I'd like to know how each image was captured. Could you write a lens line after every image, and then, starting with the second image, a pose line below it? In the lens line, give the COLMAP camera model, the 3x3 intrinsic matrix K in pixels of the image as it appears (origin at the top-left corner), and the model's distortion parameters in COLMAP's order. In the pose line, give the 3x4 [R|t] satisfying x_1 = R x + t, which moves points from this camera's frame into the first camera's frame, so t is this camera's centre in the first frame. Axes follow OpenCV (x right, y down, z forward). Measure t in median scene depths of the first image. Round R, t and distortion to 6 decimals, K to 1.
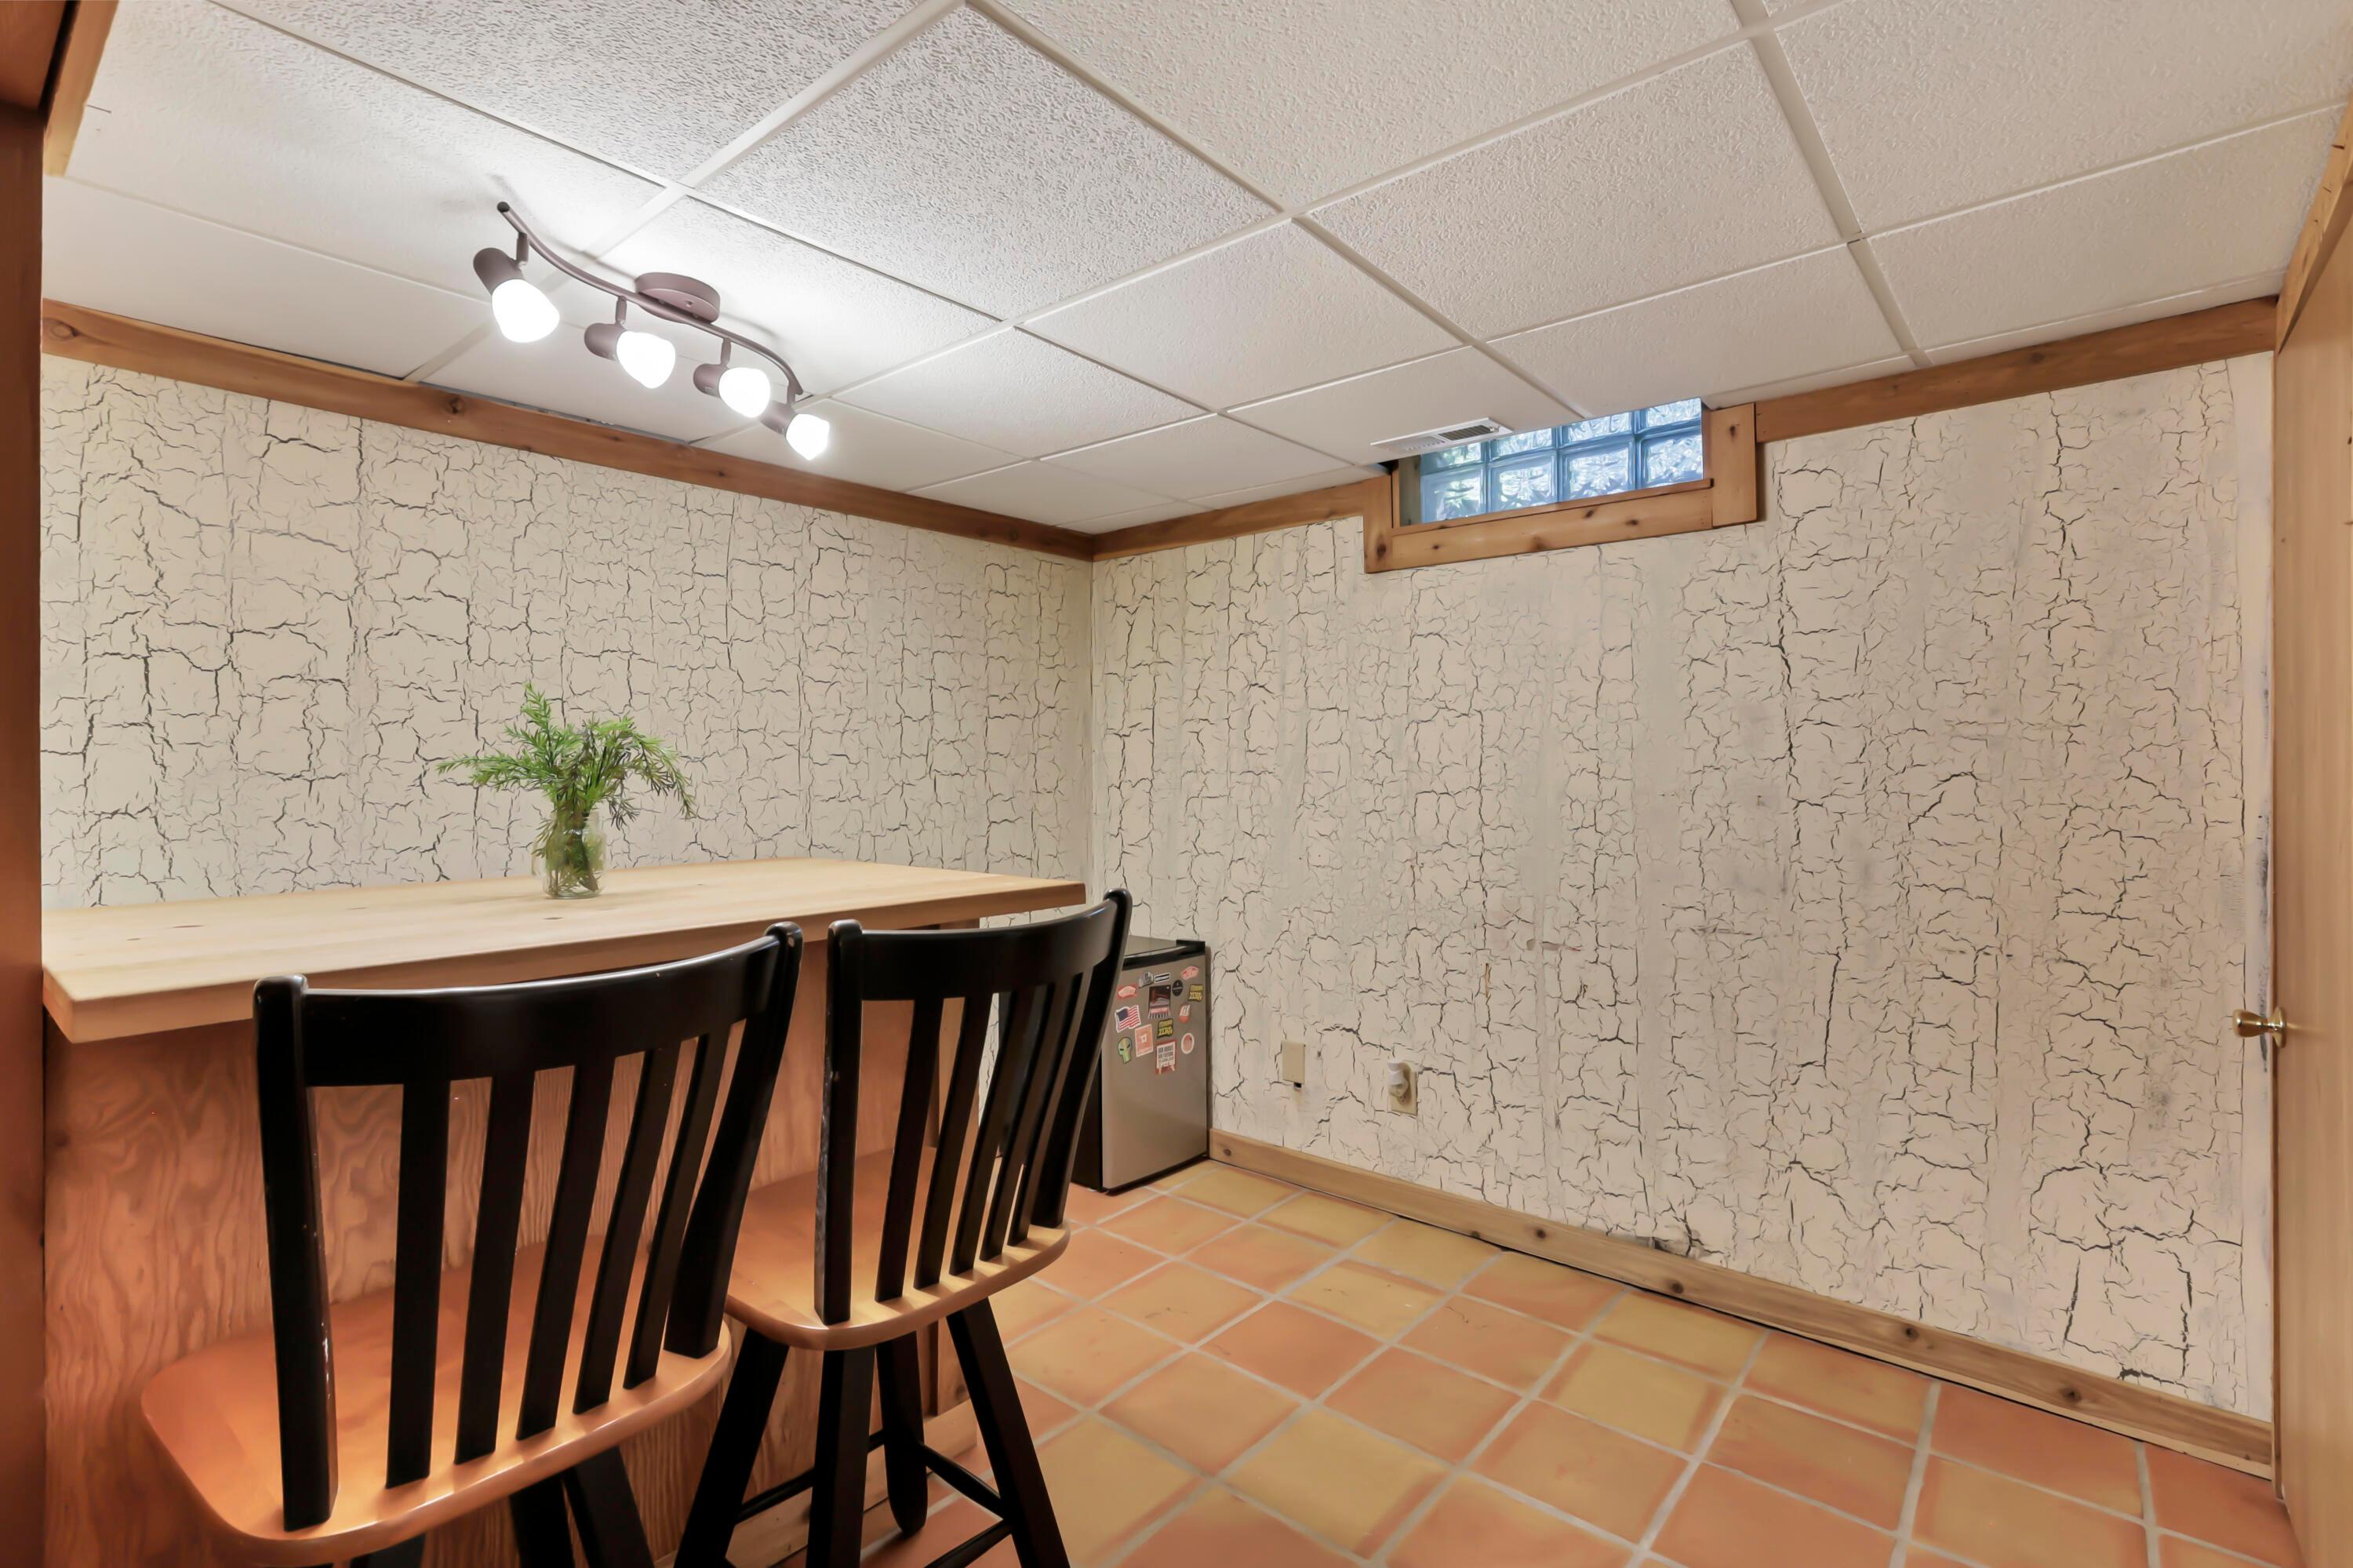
lens RADIAL K [[1089.6, 0, 1165.5], [0, 1089.6, 764.3], [0, 0, 1]] dist [-0.005402, 0.004322]
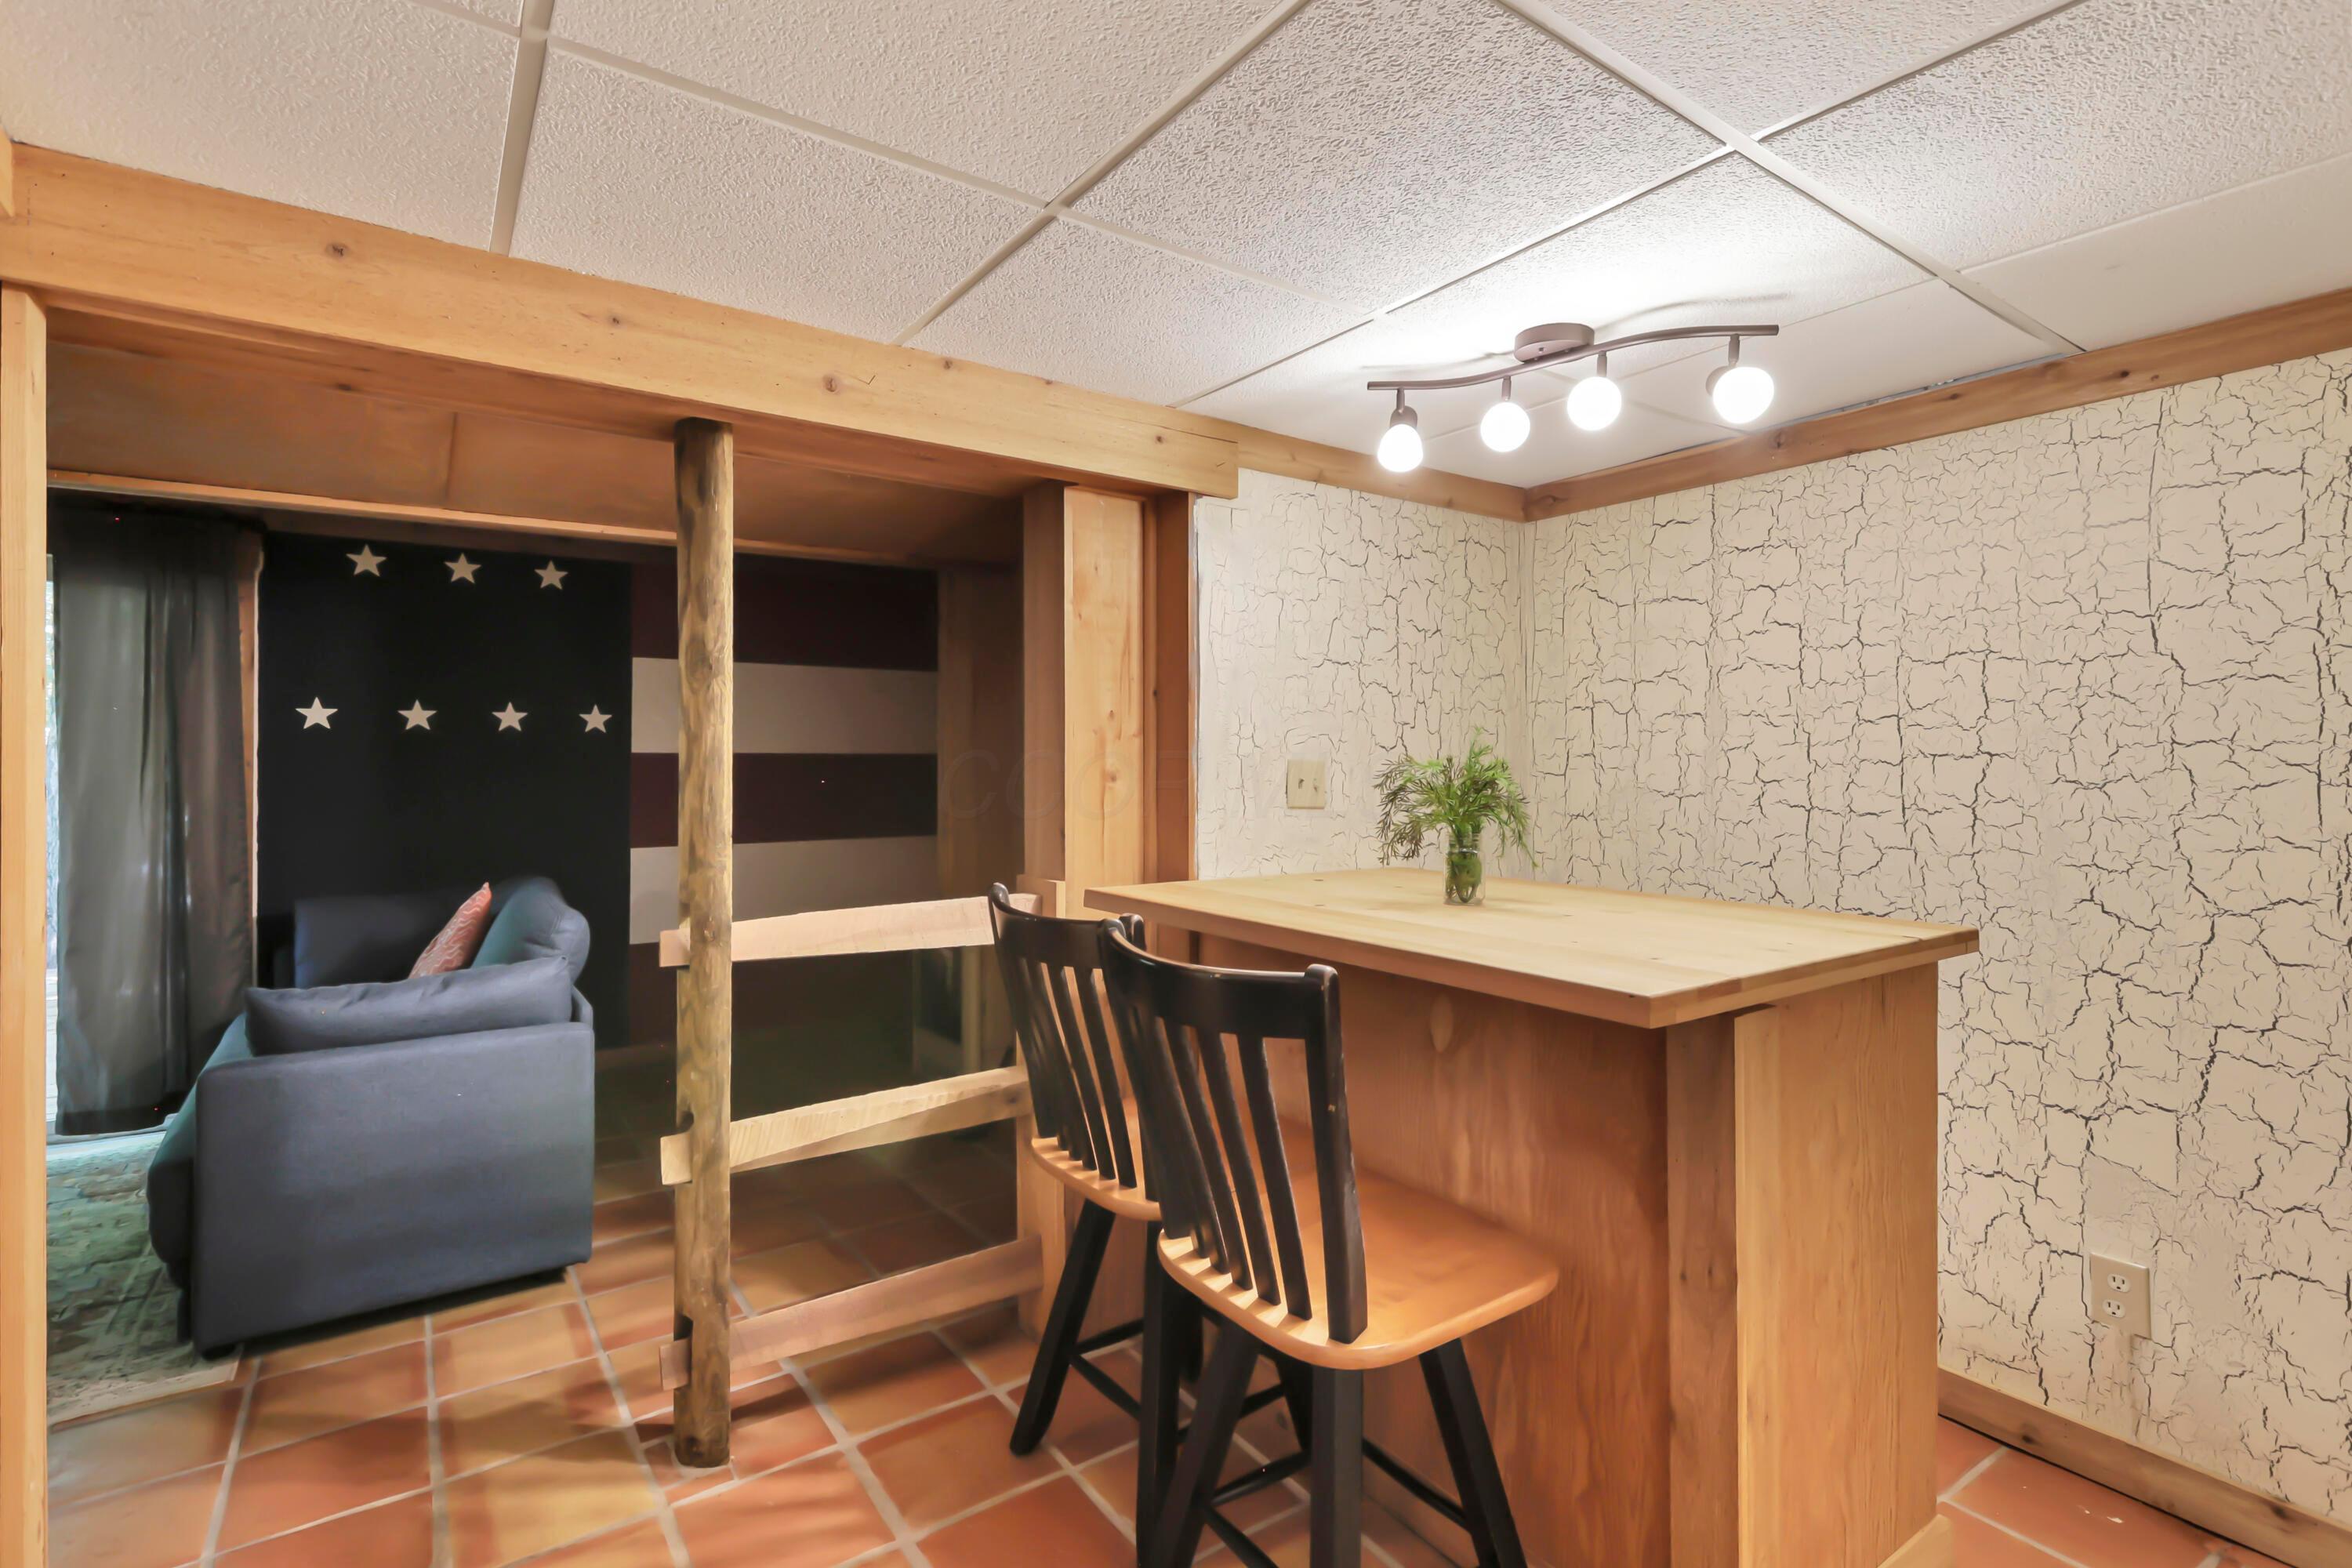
lens RADIAL K [[1089.1, 0, 1164.8], [0, 1089.1, 779.8], [0, 0, 1]] dist [-0.005402, 0.004322]
pose [[-0.260023, 0.018274, -0.965429, 0.496567], [0.000353, 0.999823, 0.018830, -0.025844], [0.965602, 0.004555, -0.259983, 0.696036]]
